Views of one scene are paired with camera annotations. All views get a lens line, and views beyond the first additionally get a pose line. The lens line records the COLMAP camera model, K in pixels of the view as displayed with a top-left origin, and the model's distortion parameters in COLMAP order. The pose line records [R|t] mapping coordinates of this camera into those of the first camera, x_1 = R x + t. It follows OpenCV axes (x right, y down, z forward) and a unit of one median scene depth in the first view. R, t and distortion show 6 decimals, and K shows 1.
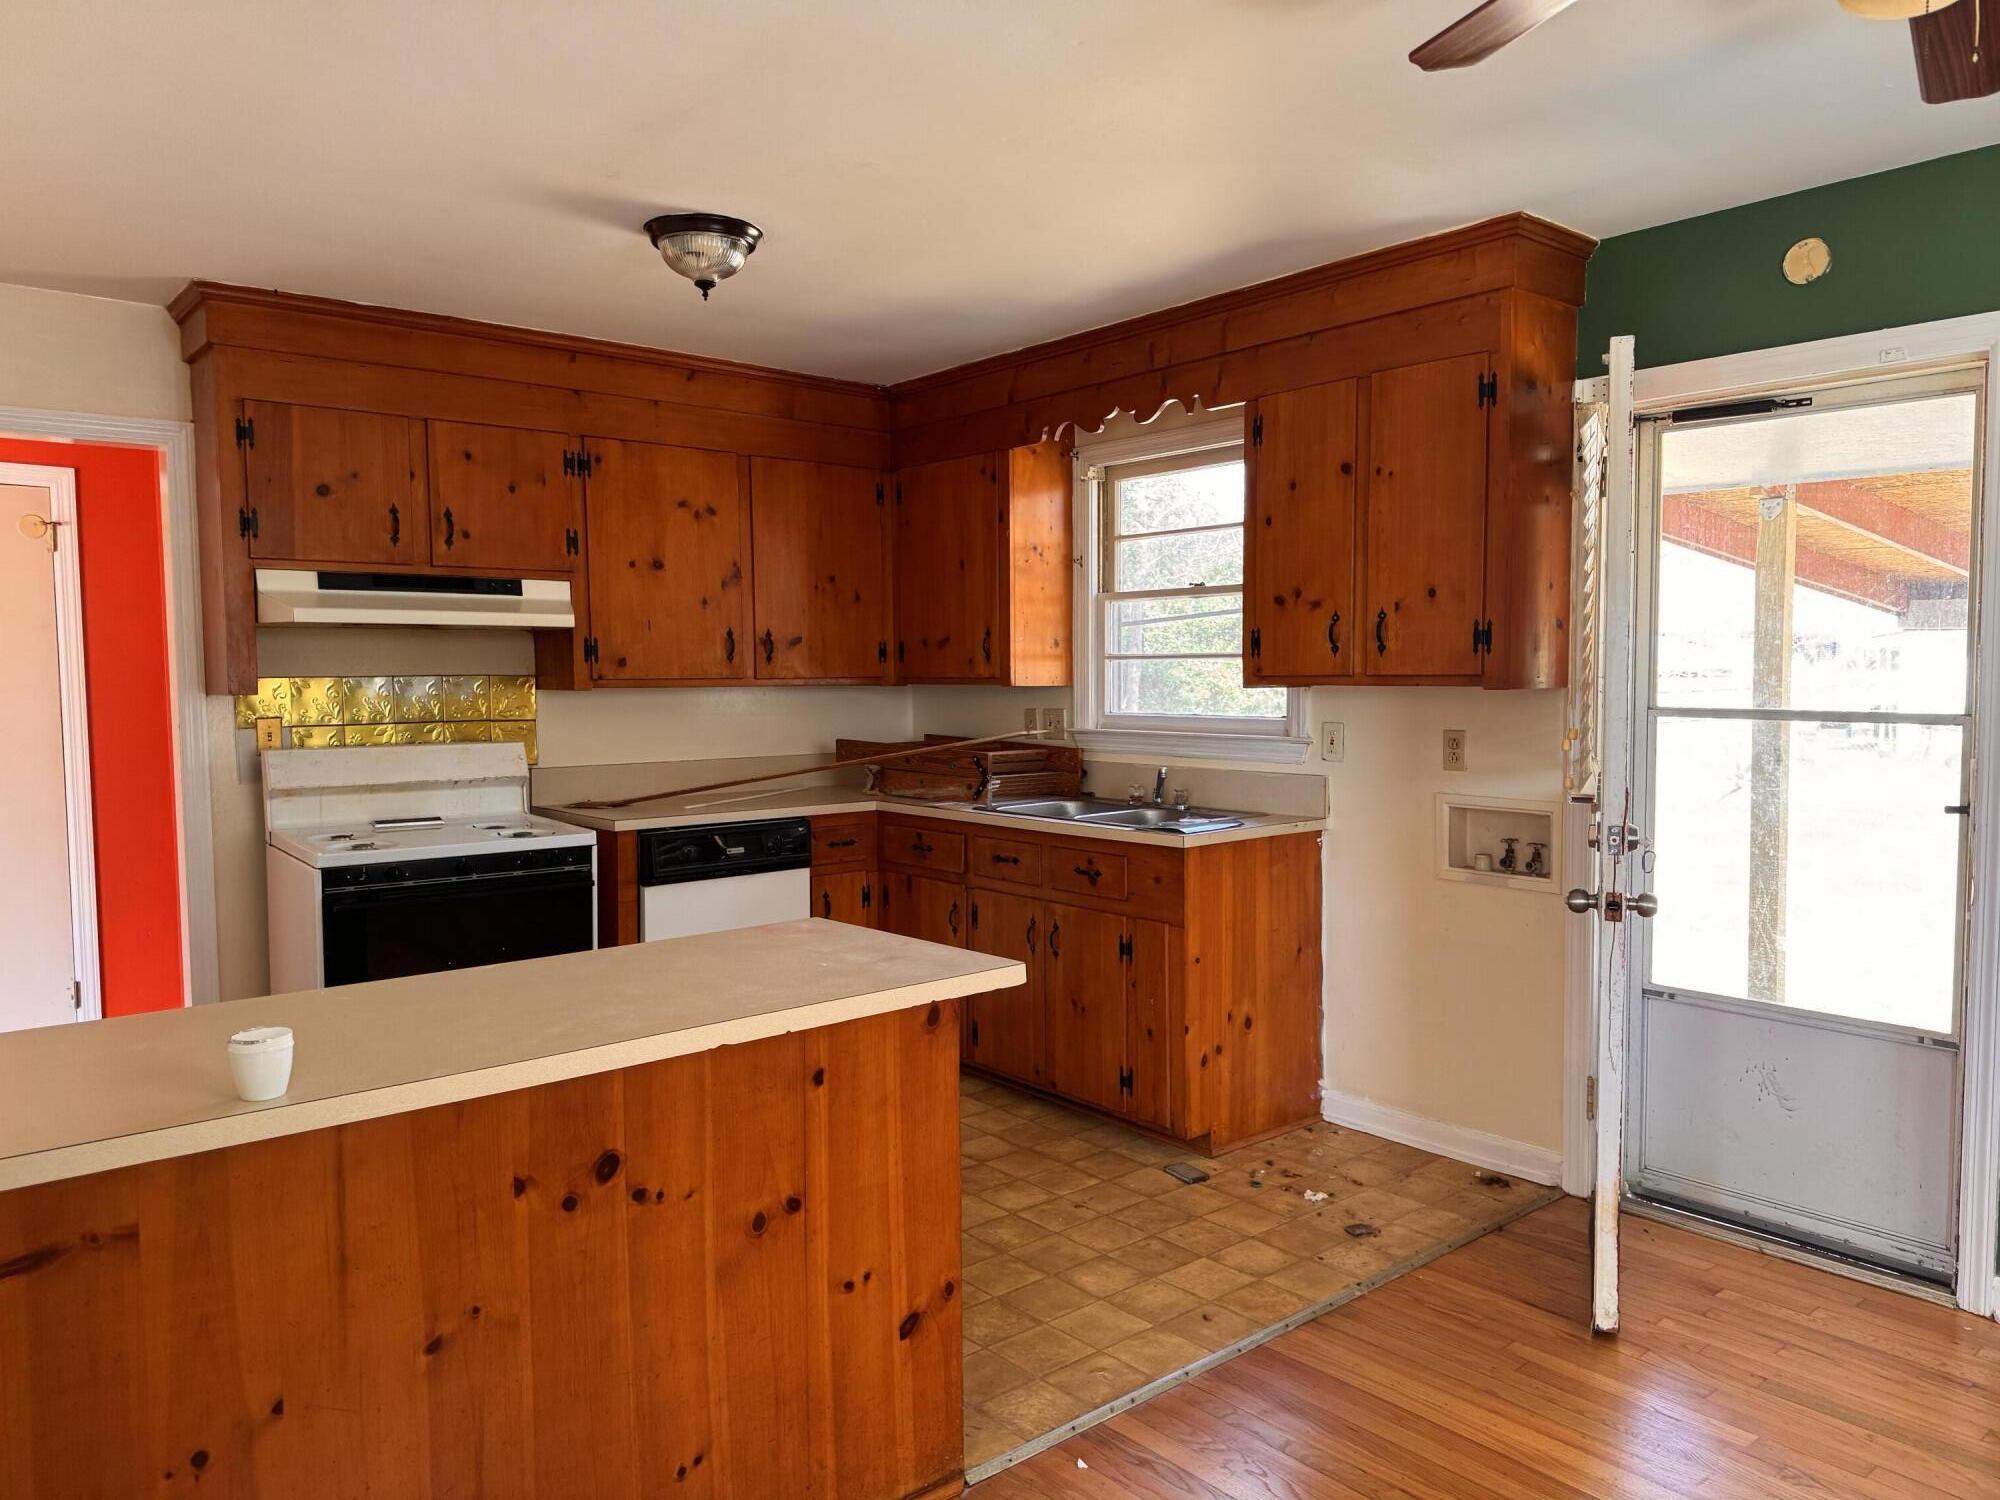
lens RADIAL K [[1414.3, 0, 1010.0], [0, 1414.3, 744.6], [0, 0, 1]] dist [0.021365, -0.004170]
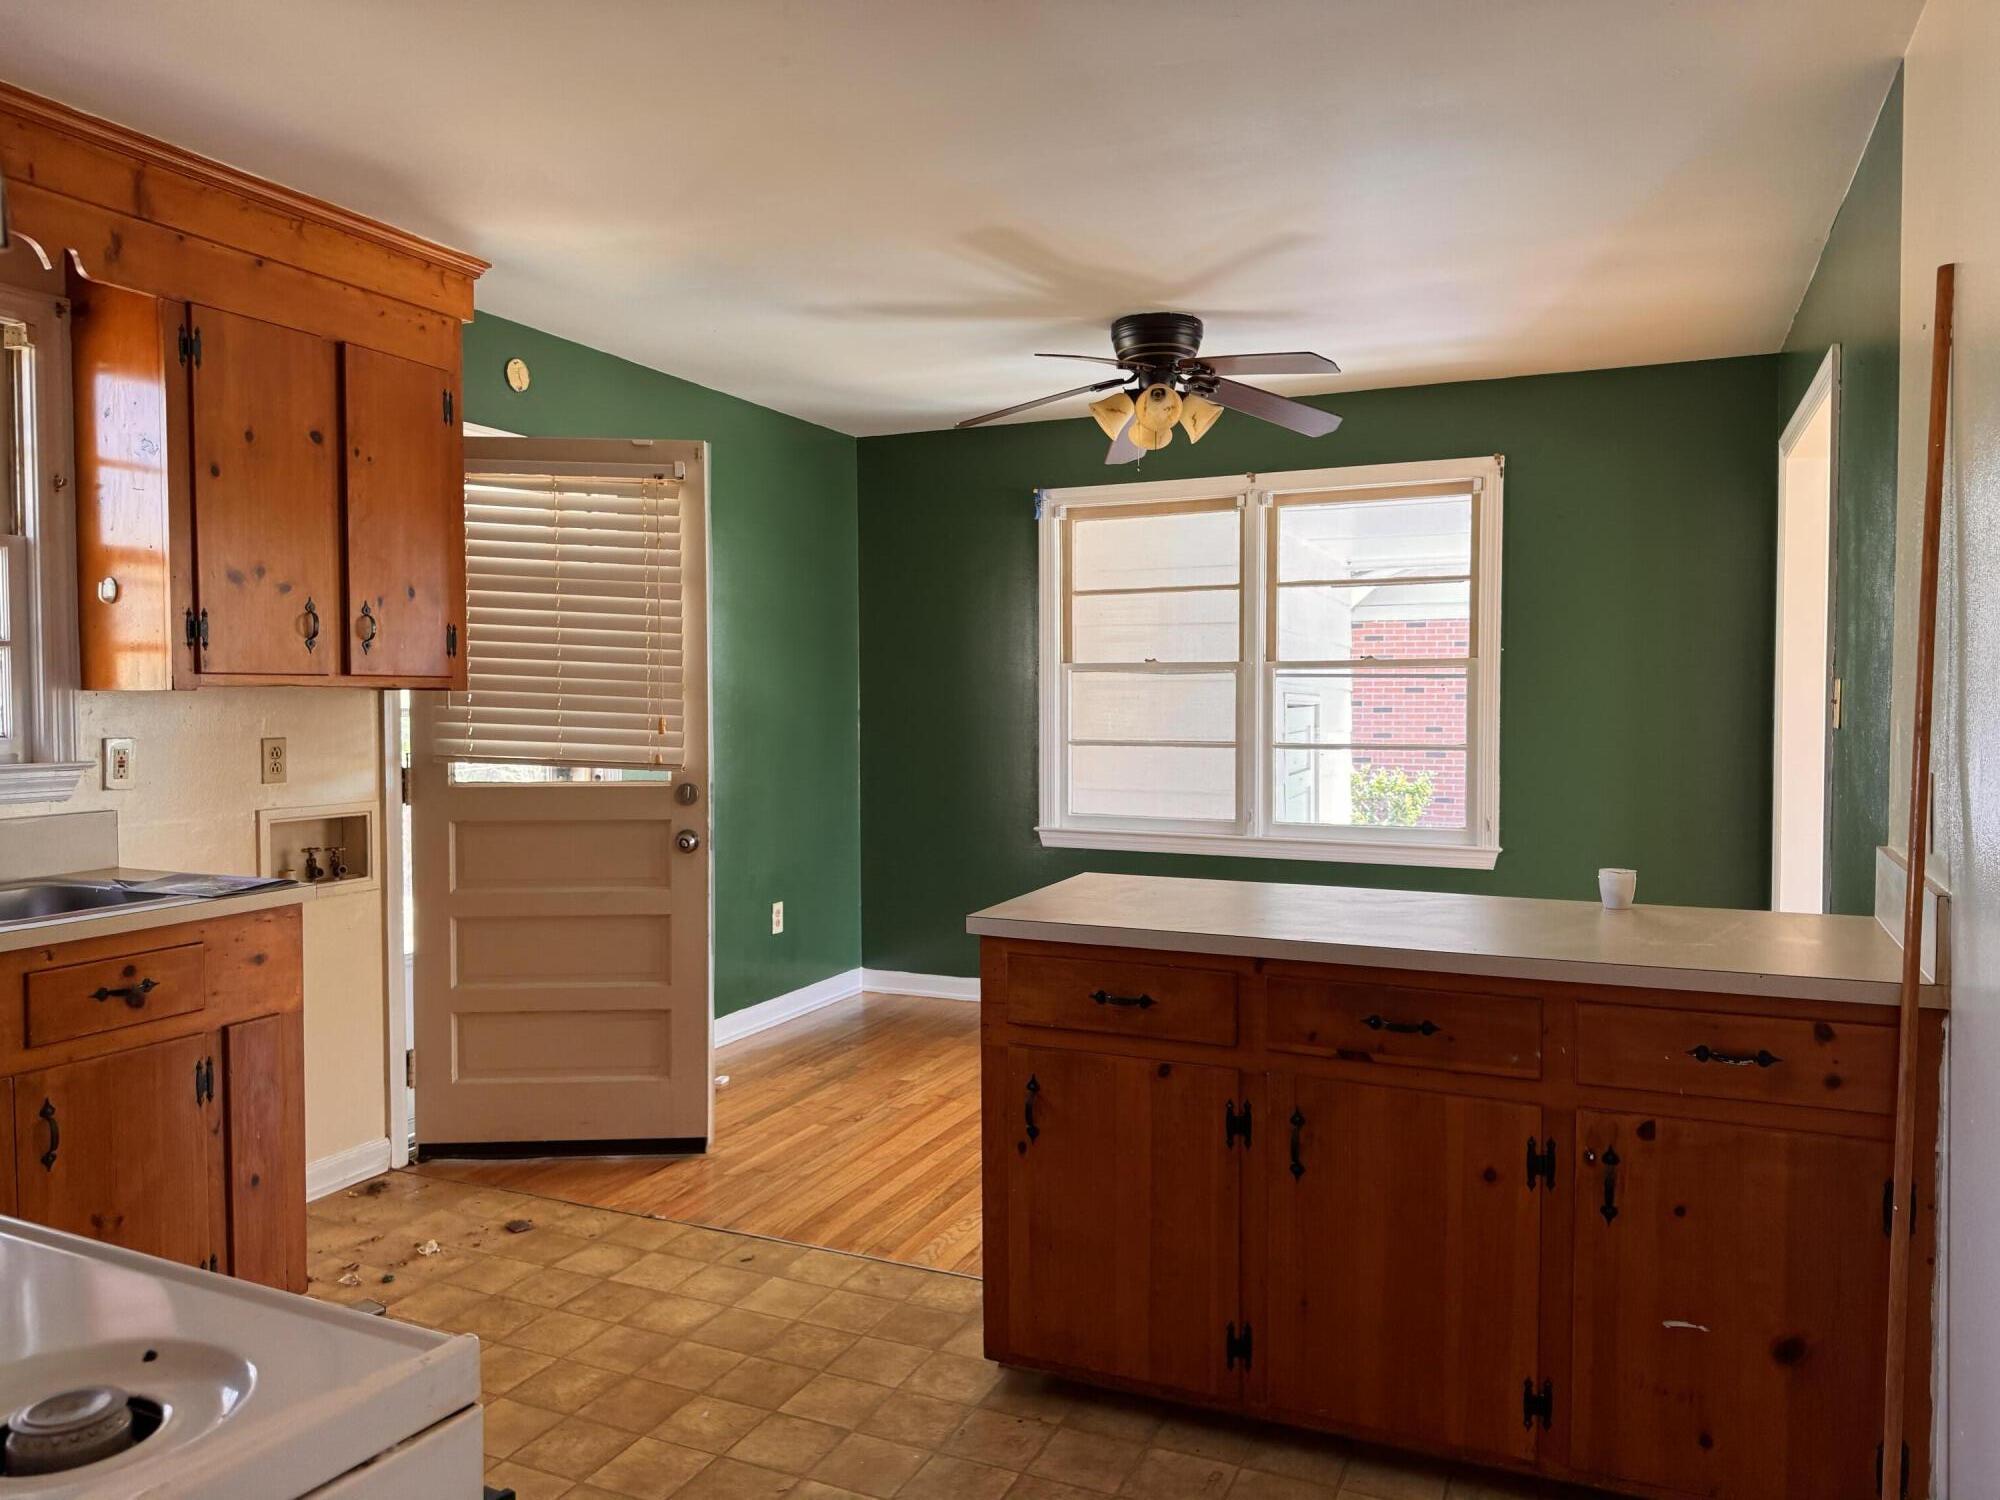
lens RADIAL K [[1414.3, 0, 1010.0], [0, 1414.3, 744.6], [0, 0, 1]] dist [0.021365, -0.004170]
pose [[-0.435438, -0.028862, 0.899756, -0.797906], [0.052279, 0.996988, 0.057281, -0.037577], [-0.898699, 0.071981, -0.432618, 1.094105]]
